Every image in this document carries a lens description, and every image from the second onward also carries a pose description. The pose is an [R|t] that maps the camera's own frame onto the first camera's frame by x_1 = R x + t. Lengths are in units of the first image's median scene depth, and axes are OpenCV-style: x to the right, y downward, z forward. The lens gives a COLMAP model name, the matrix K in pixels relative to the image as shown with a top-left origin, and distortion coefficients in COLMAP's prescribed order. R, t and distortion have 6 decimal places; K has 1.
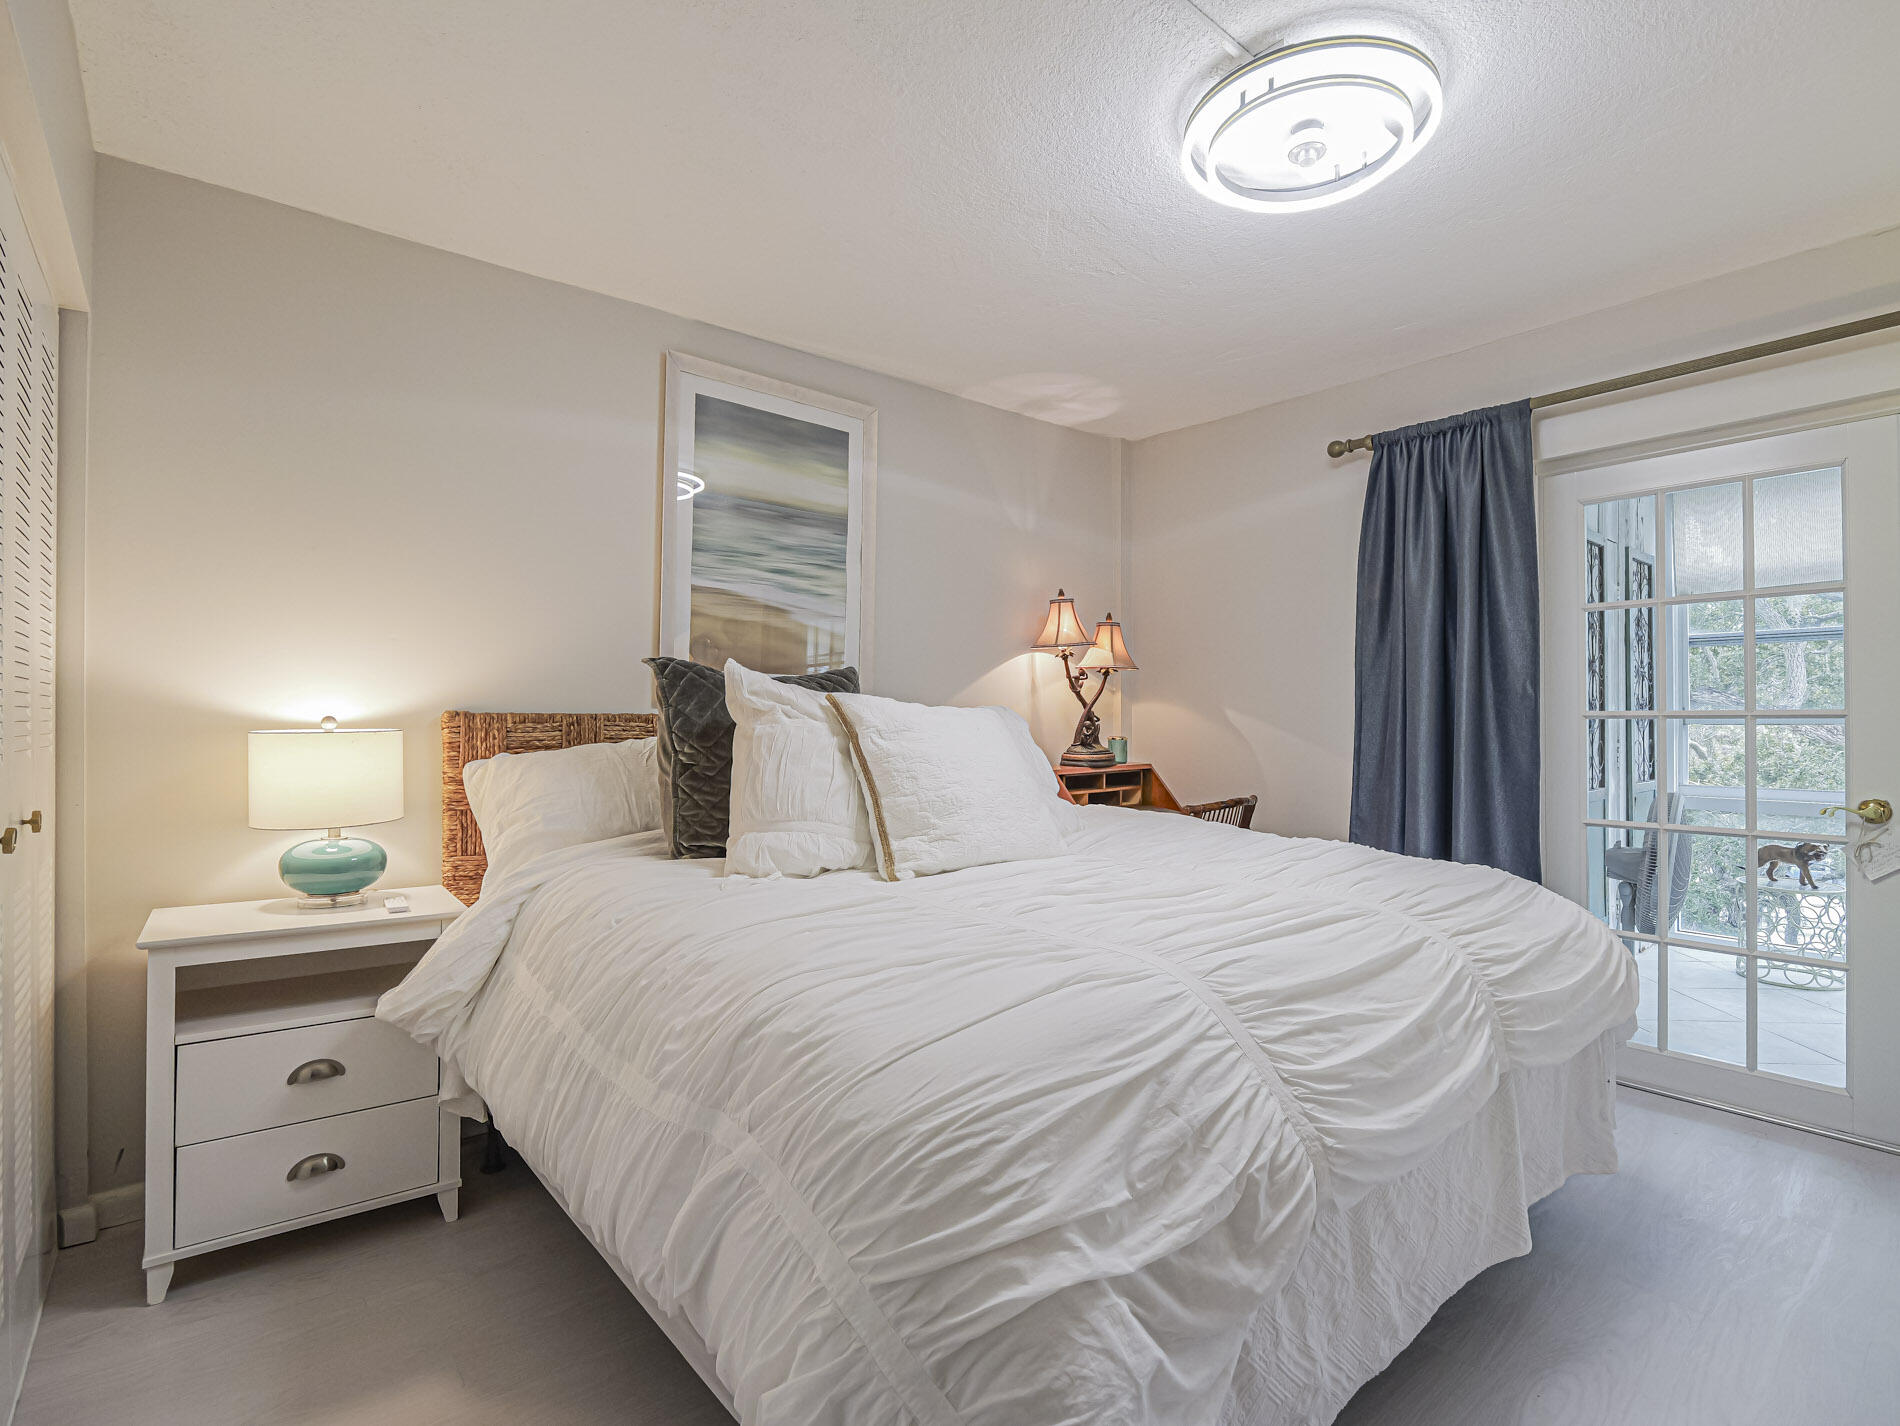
lens RADIAL K [[922.0, 0, 946.2], [0, 922.0, 717.5], [0, 0, 1]] dist [-0.016244, 0.001899]
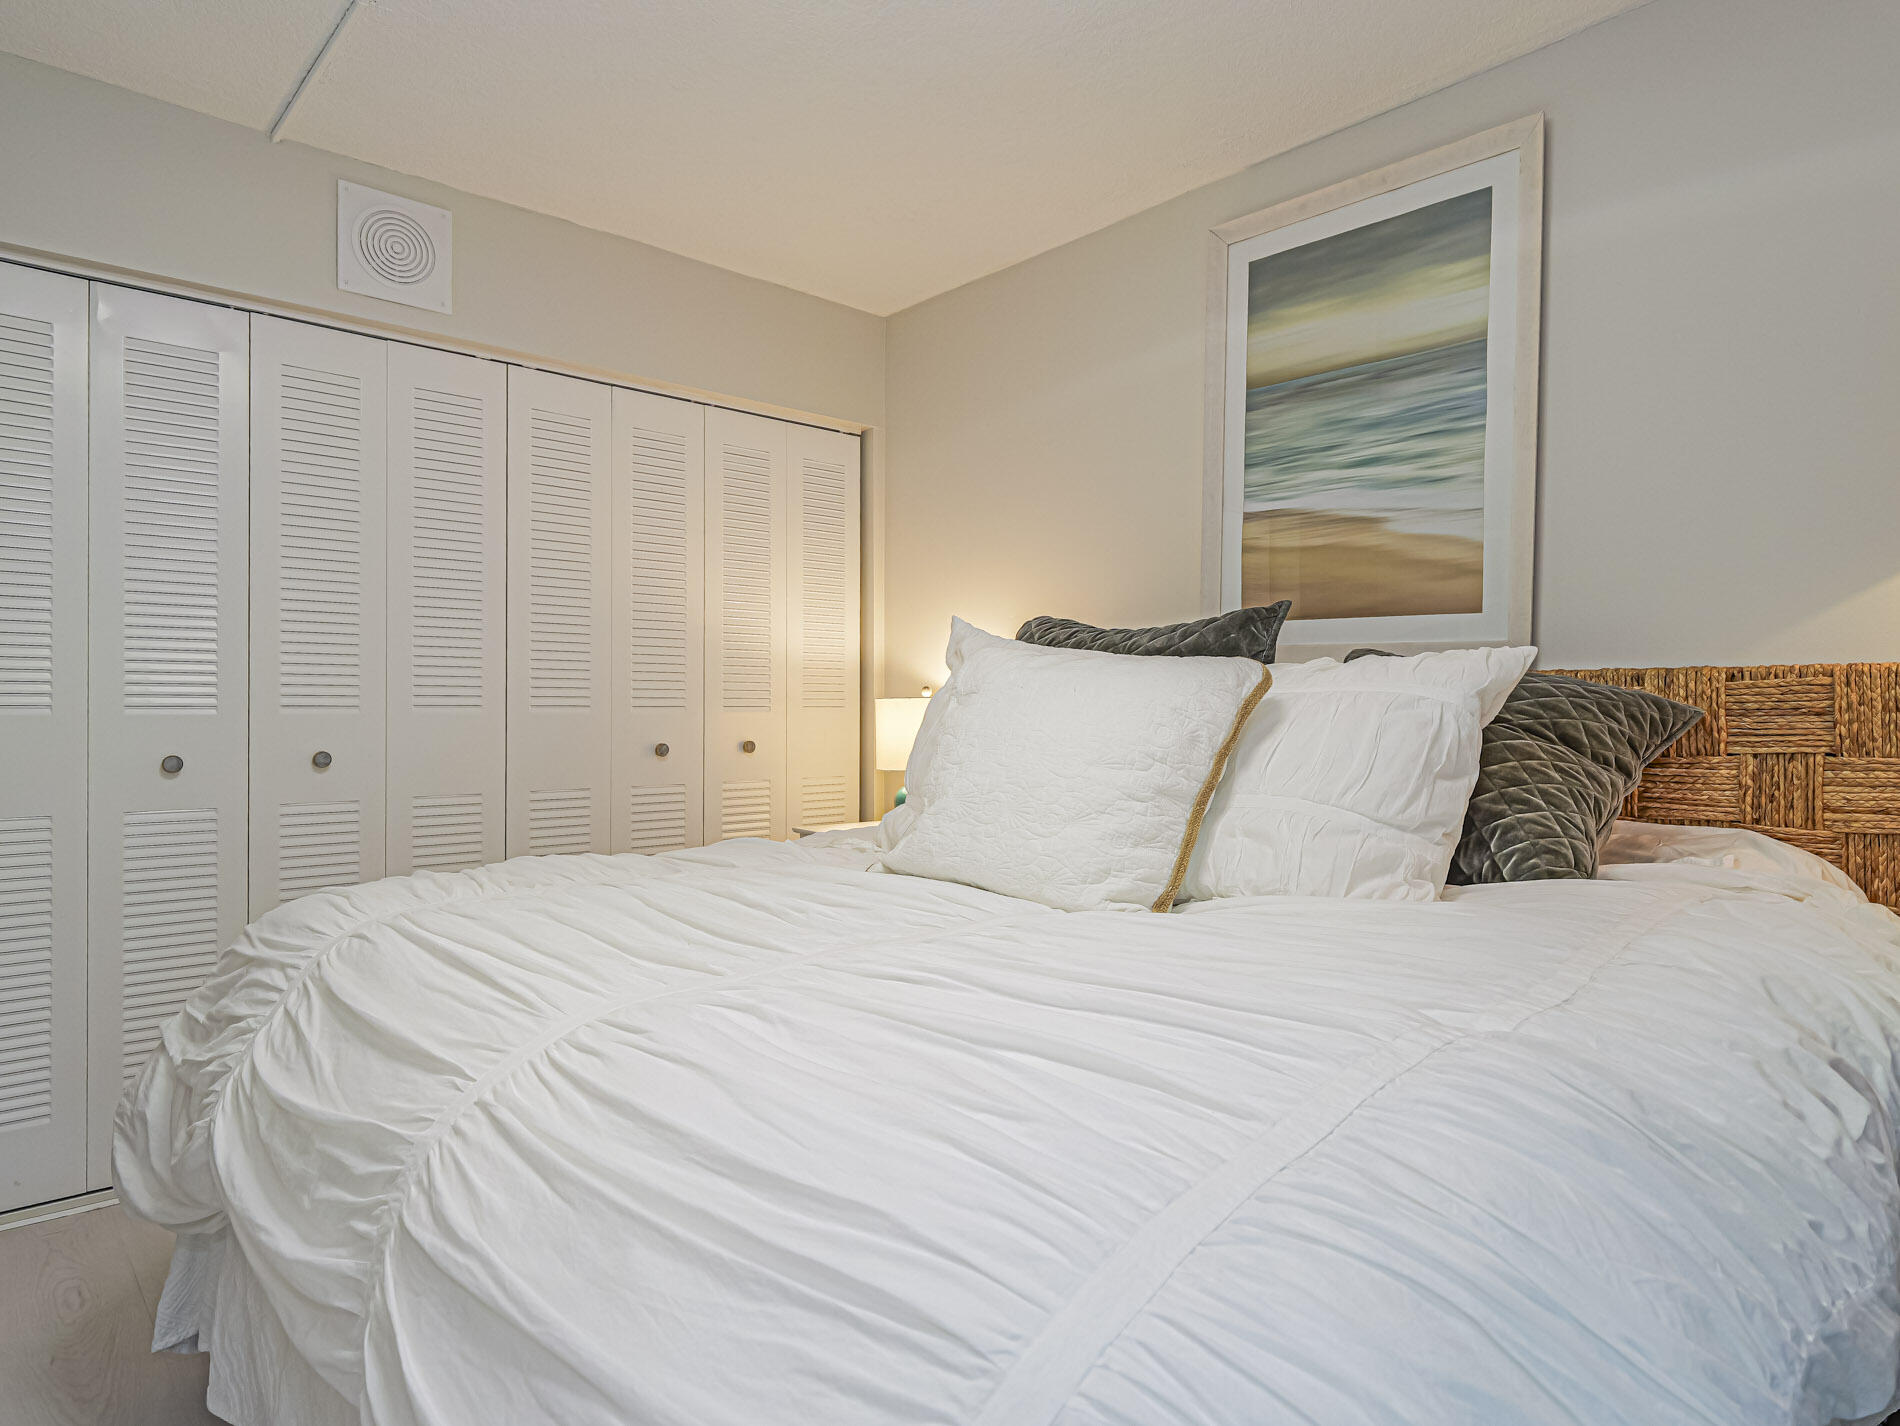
lens RADIAL K [[1125.5, 0, 944.3], [0, 1125.5, 715.2], [0, 0, 1]] dist [-0.002022, -0.000715]
pose [[0.044909, 0.009605, -0.998945, 0.658917], [0.005337, 0.999937, 0.009855, 0.016565], [0.998977, -0.005774, 0.044855, 0.693869]]
